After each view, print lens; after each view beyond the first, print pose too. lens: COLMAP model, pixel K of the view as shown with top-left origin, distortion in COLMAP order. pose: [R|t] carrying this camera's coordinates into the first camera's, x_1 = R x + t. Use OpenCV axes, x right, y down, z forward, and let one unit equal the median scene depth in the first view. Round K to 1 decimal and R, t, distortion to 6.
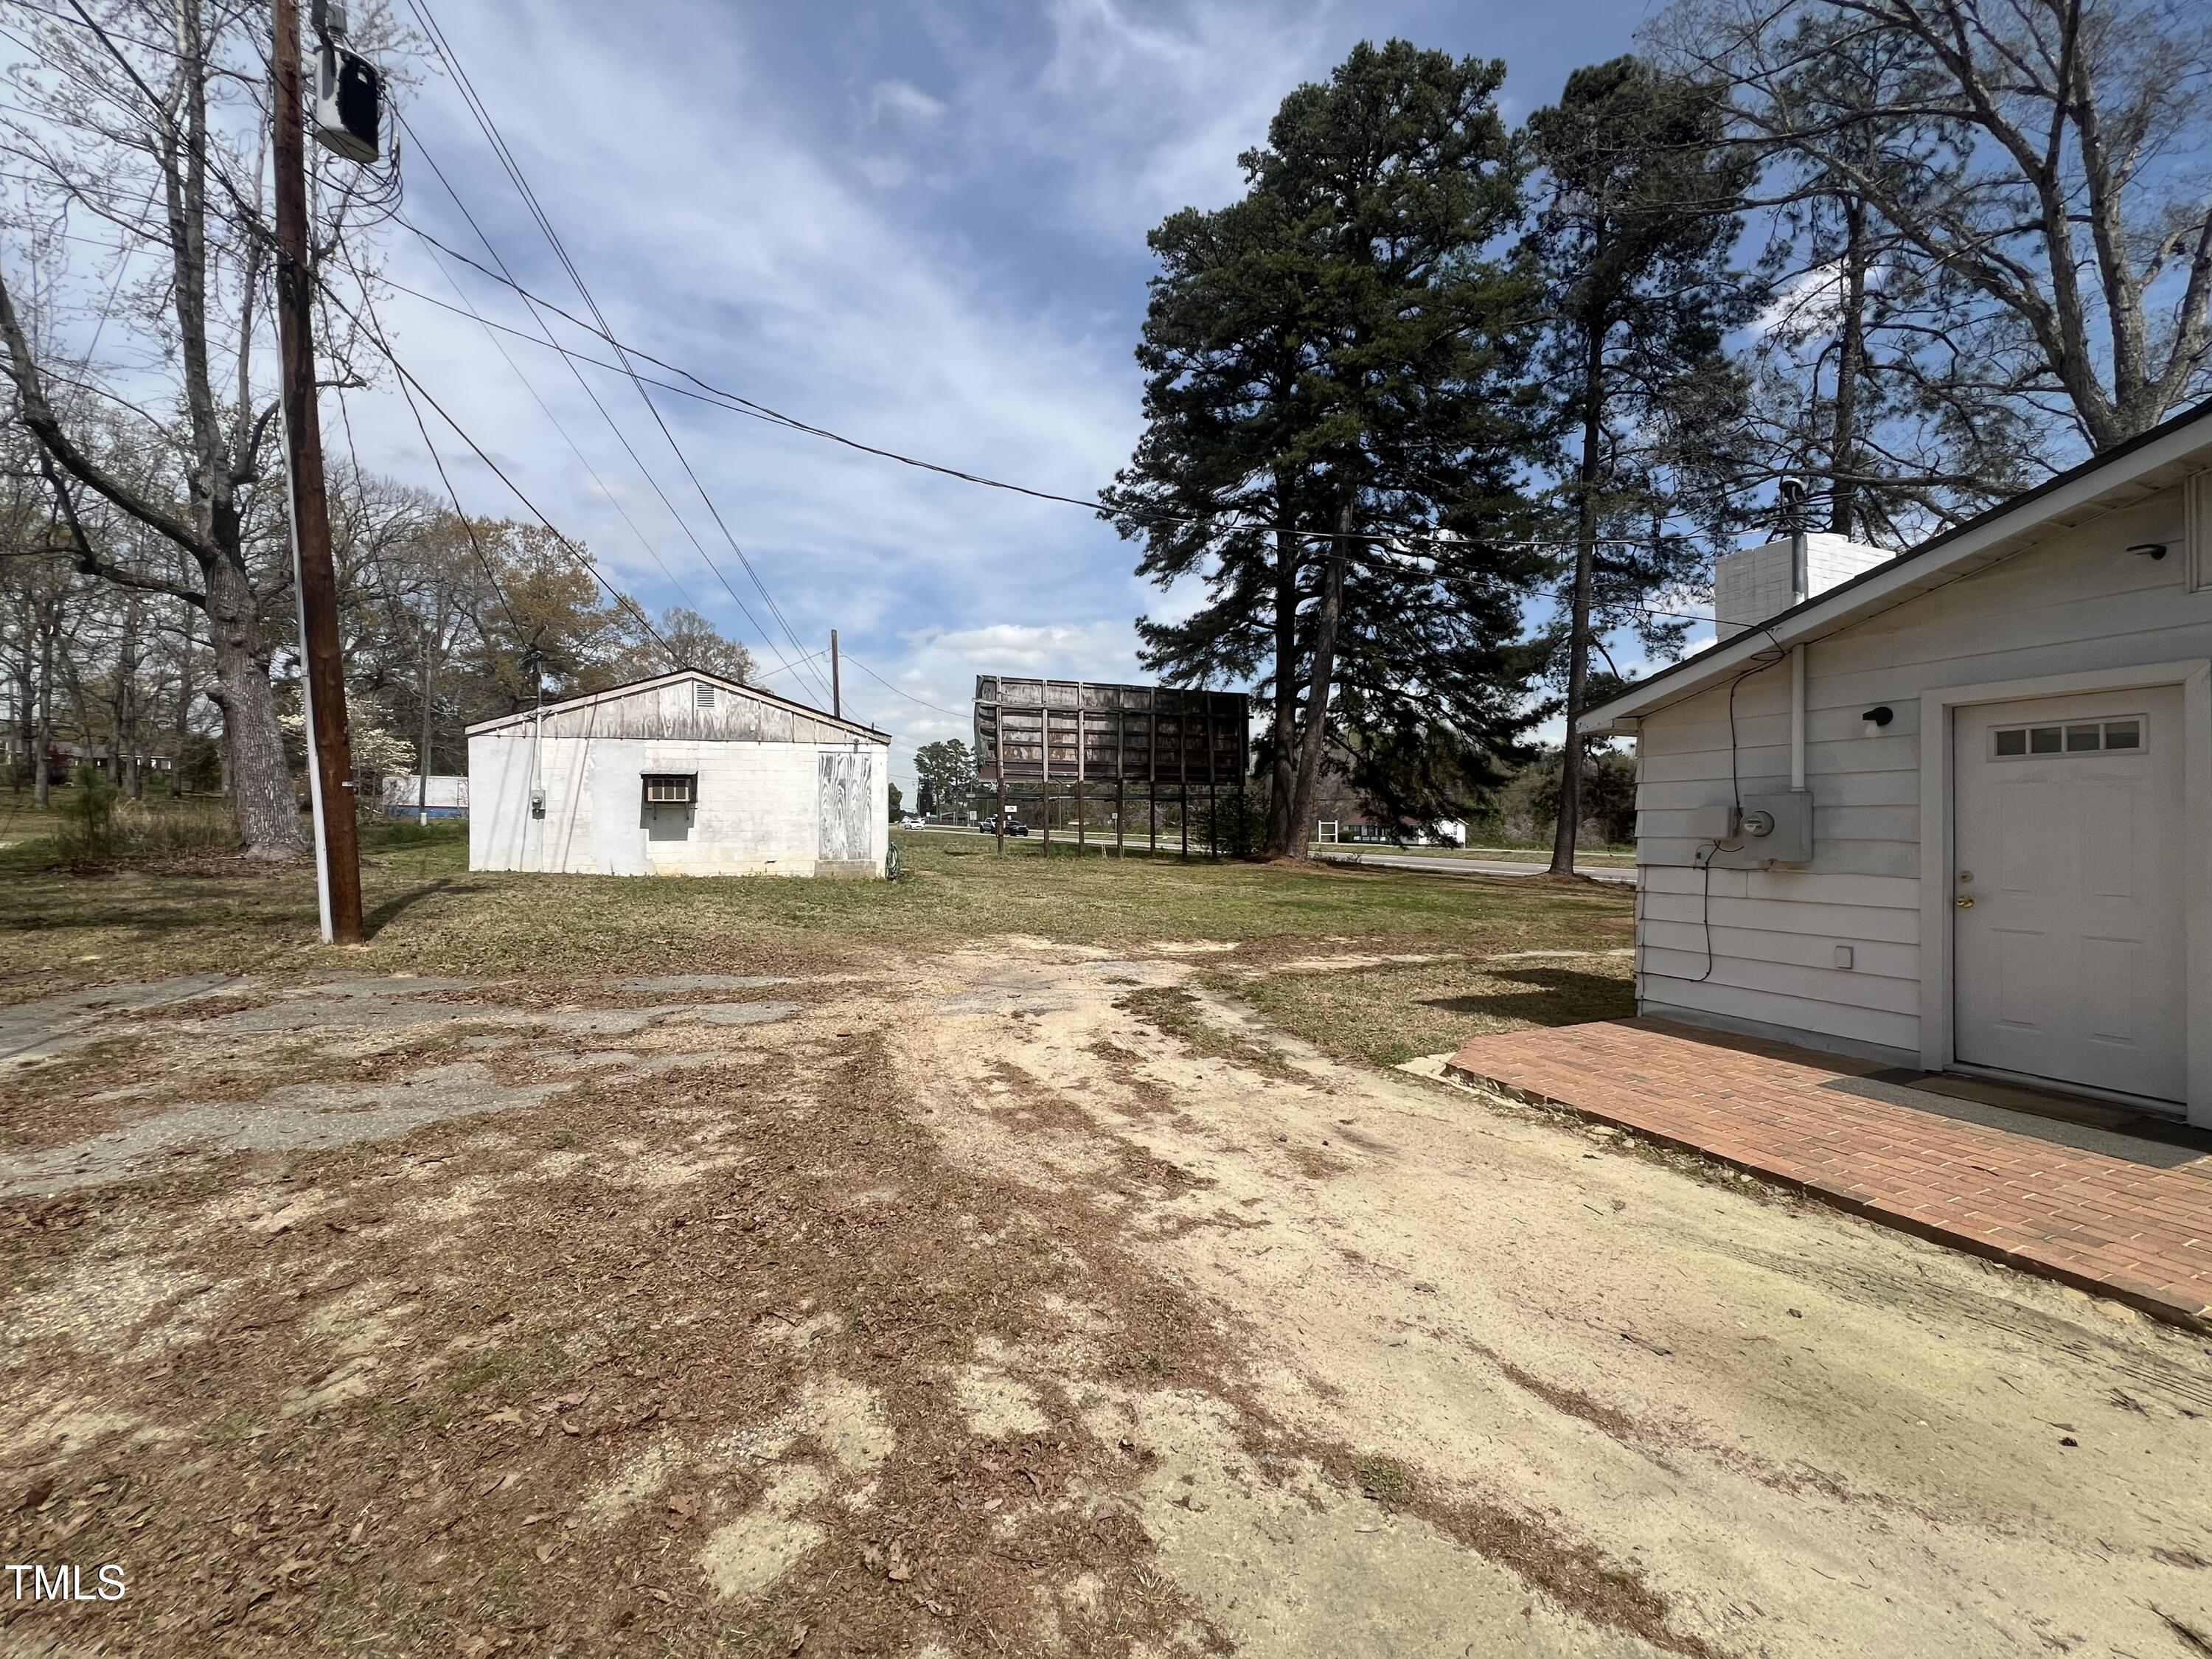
lens RADIAL K [[897.7, 0, 1104.5], [0, 897.7, 833.8], [0, 0, 1]] dist [0.000534, 0.000476]
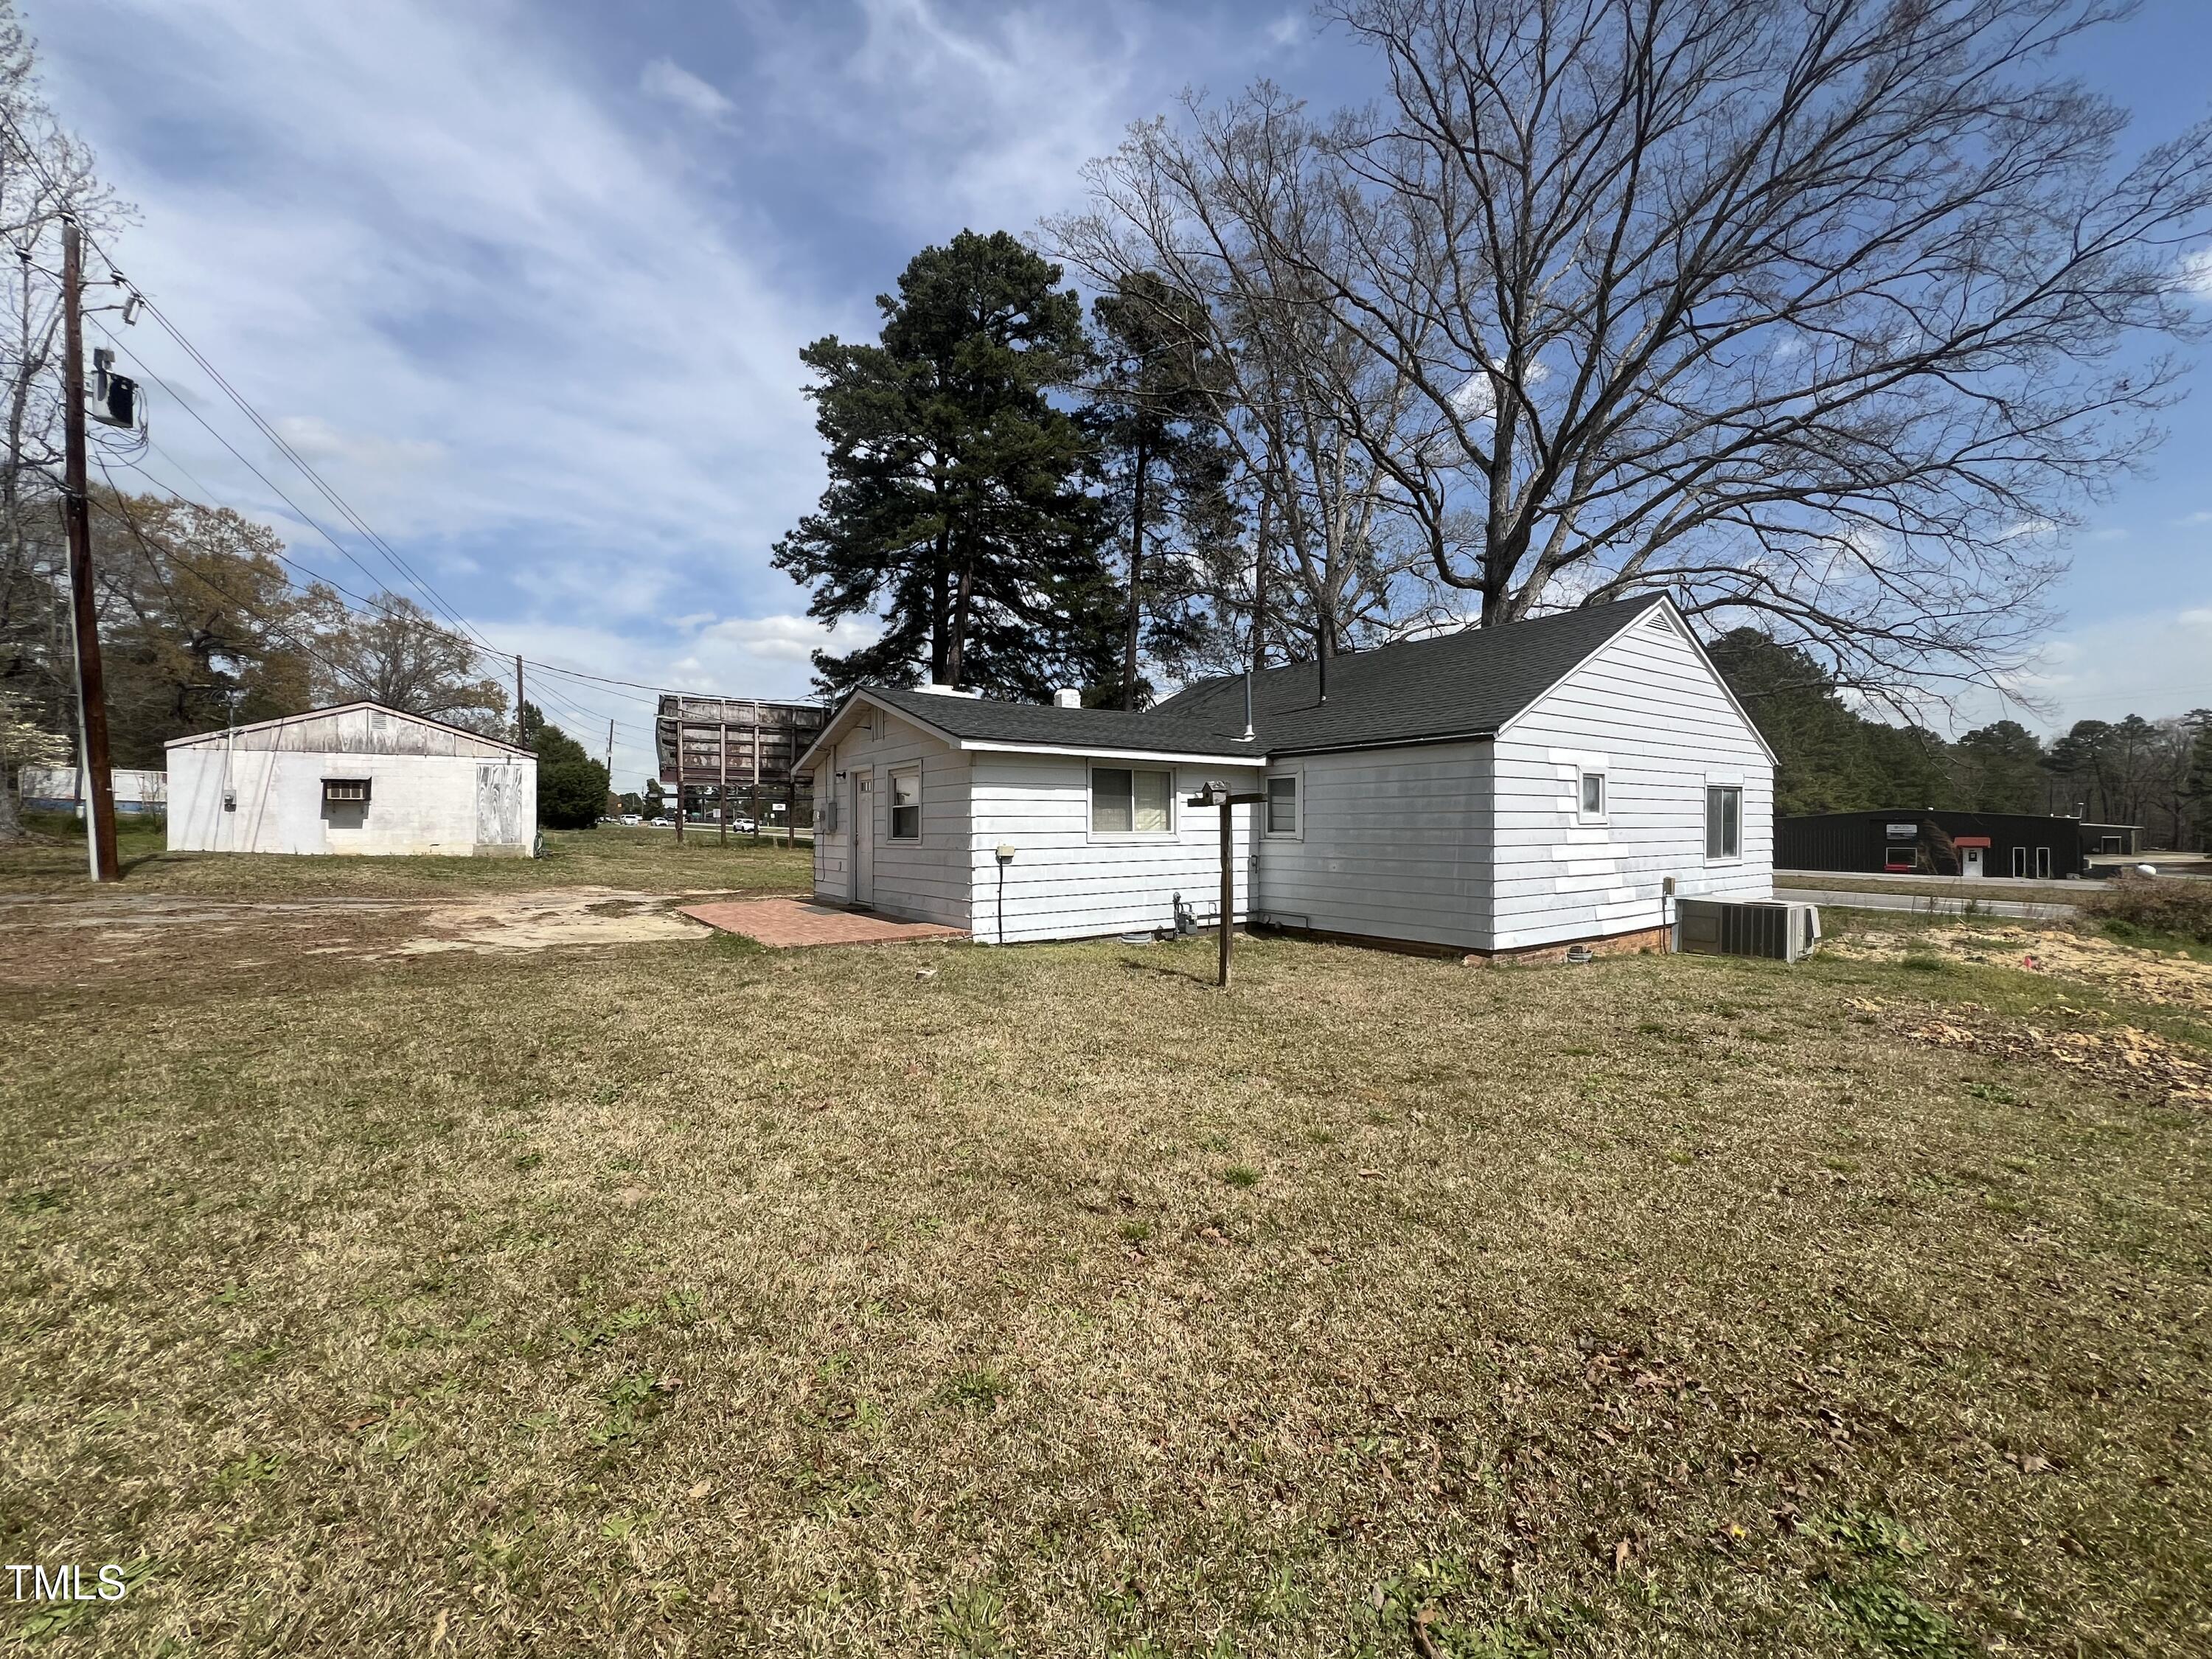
lens RADIAL K [[897.7, 0, 1102.8], [0, 897.7, 832.1], [0, 0, 1]] dist [0.000534, 0.000476]
pose [[0.975287, 0.001562, 0.220937, 0.298022], [-0.001148, 0.999997, -0.002000, 0.013124], [-0.220939, 0.001697, 0.975286, -0.517921]]
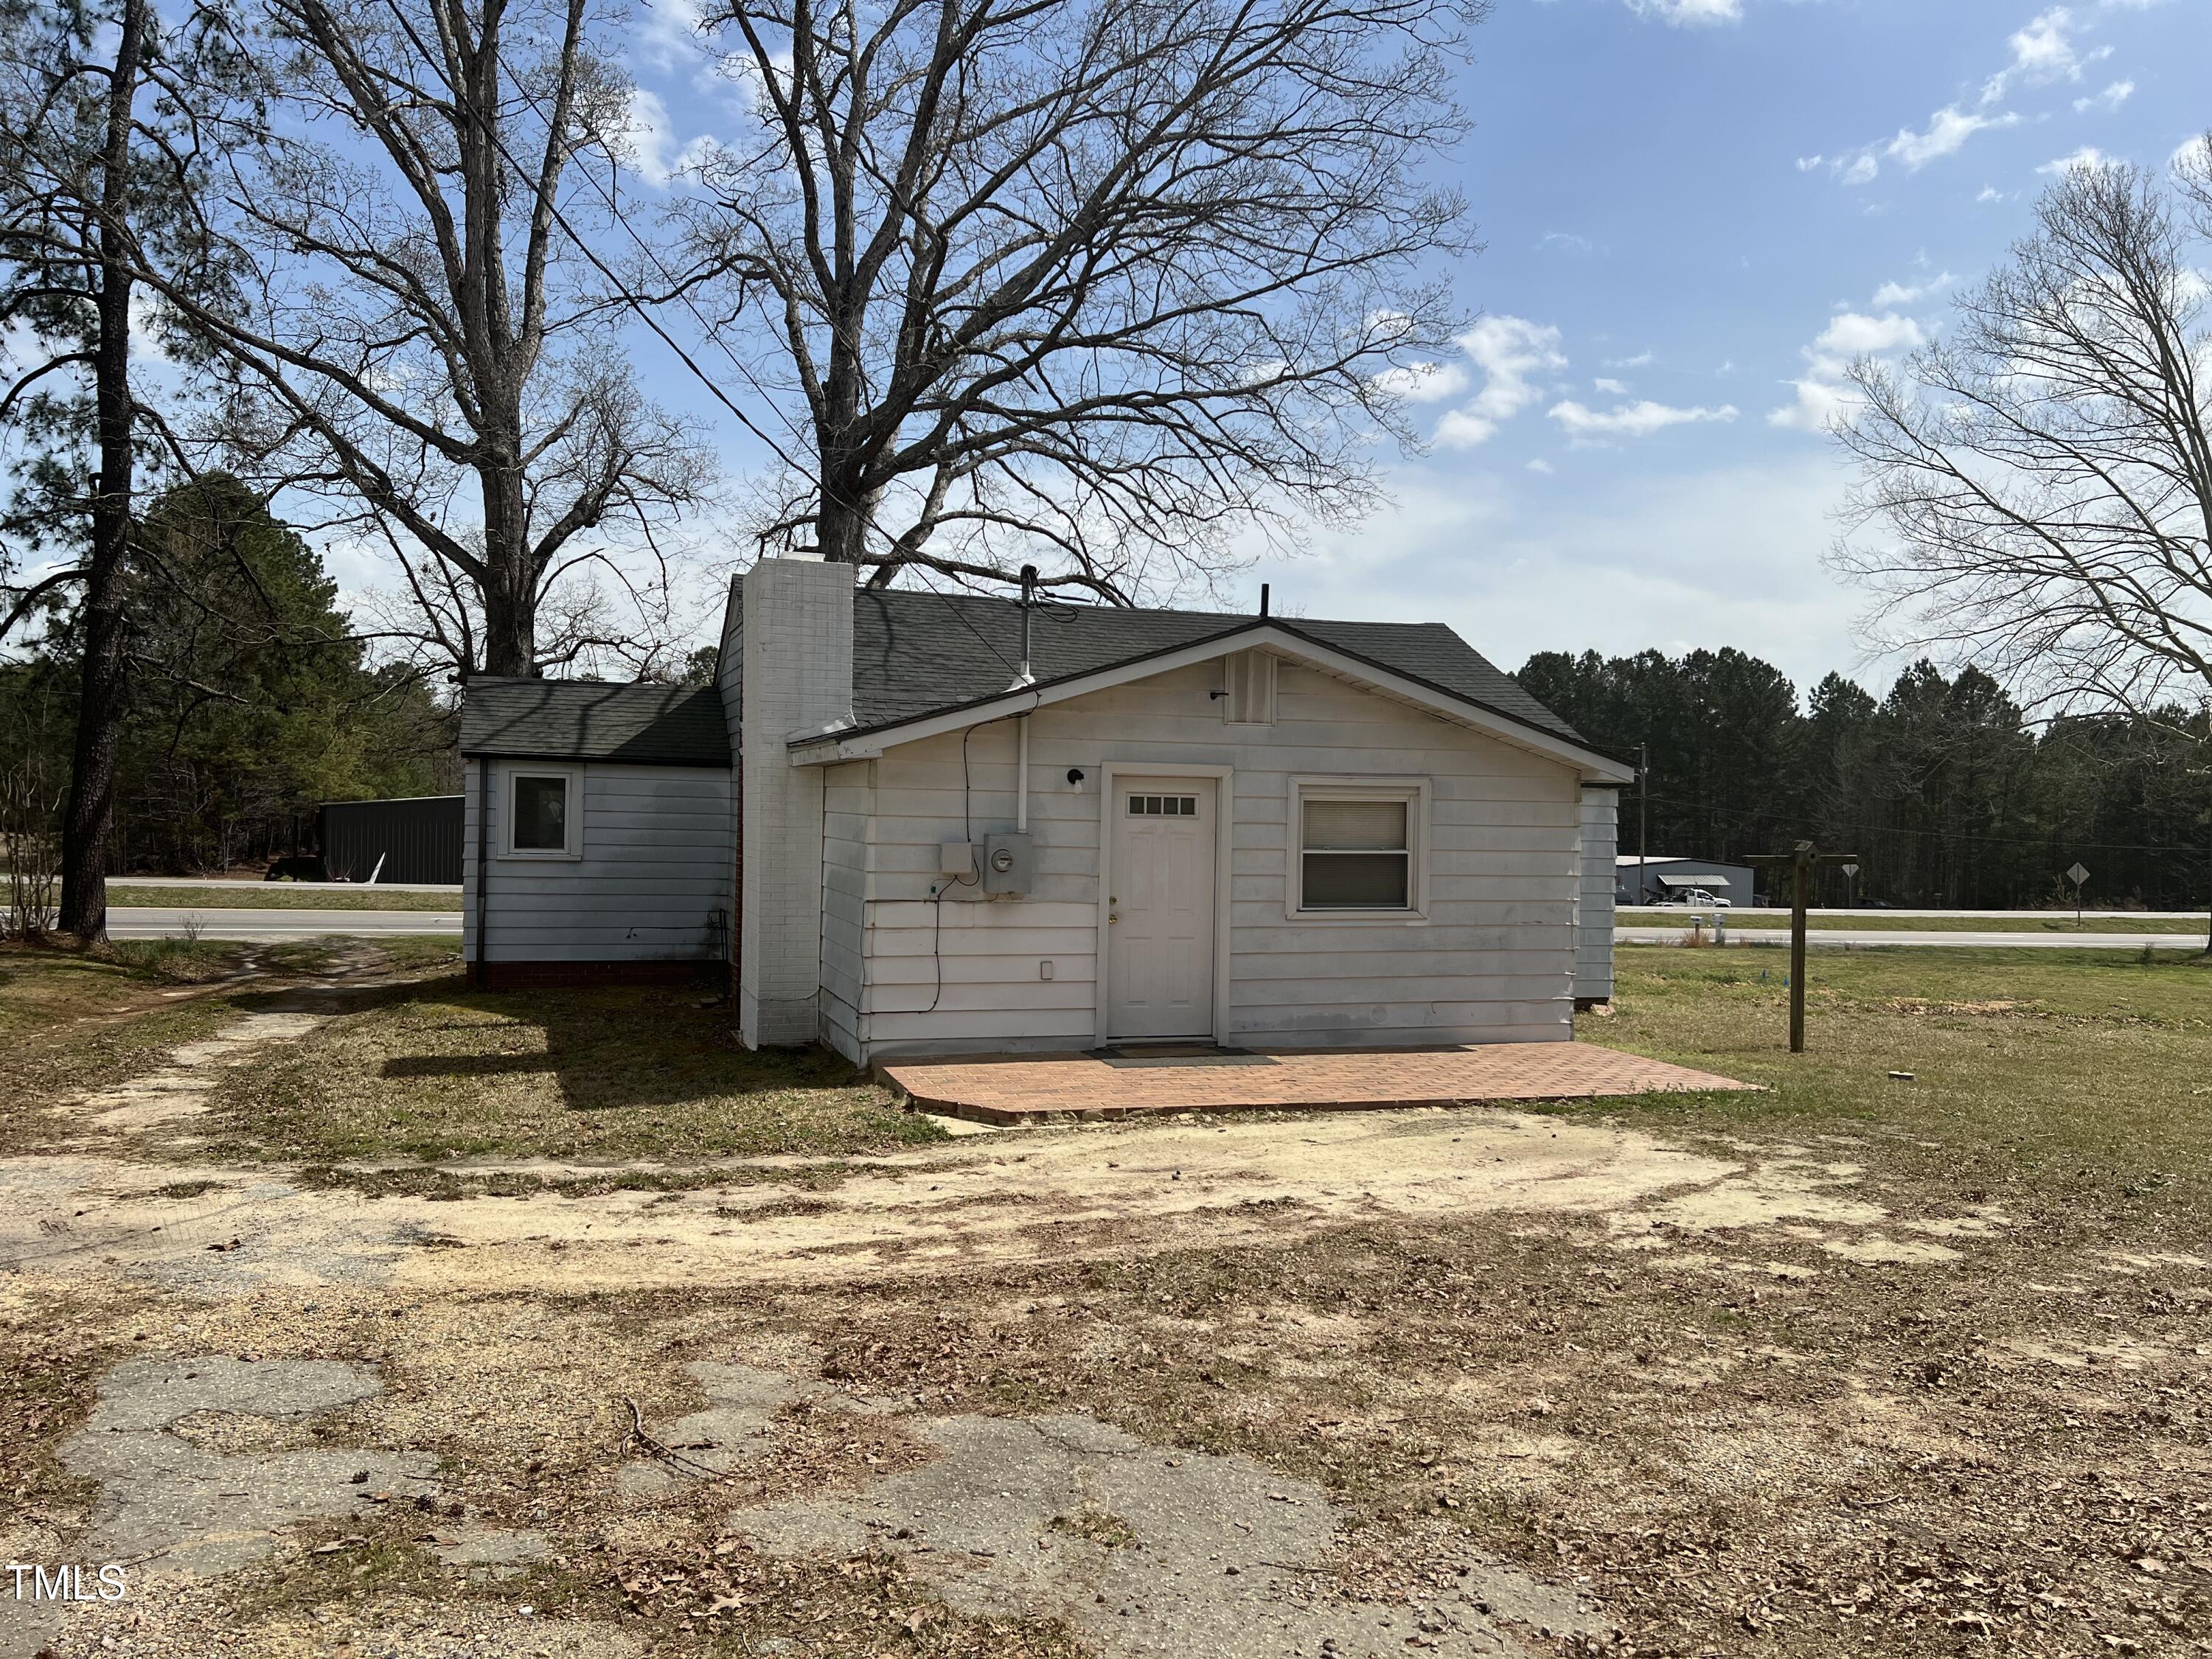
lens RADIAL K [[1660.9, 0, 1103.0], [0, 1660.9, 825.9], [0, 0, 1]] dist [0.014983, -0.000487]
pose [[0.071723, 0.001341, 0.997424, -0.427893], [-0.013494, 0.999909, -0.000374, -0.017698], [-0.997333, -0.013432, 0.071734, 0.231169]]
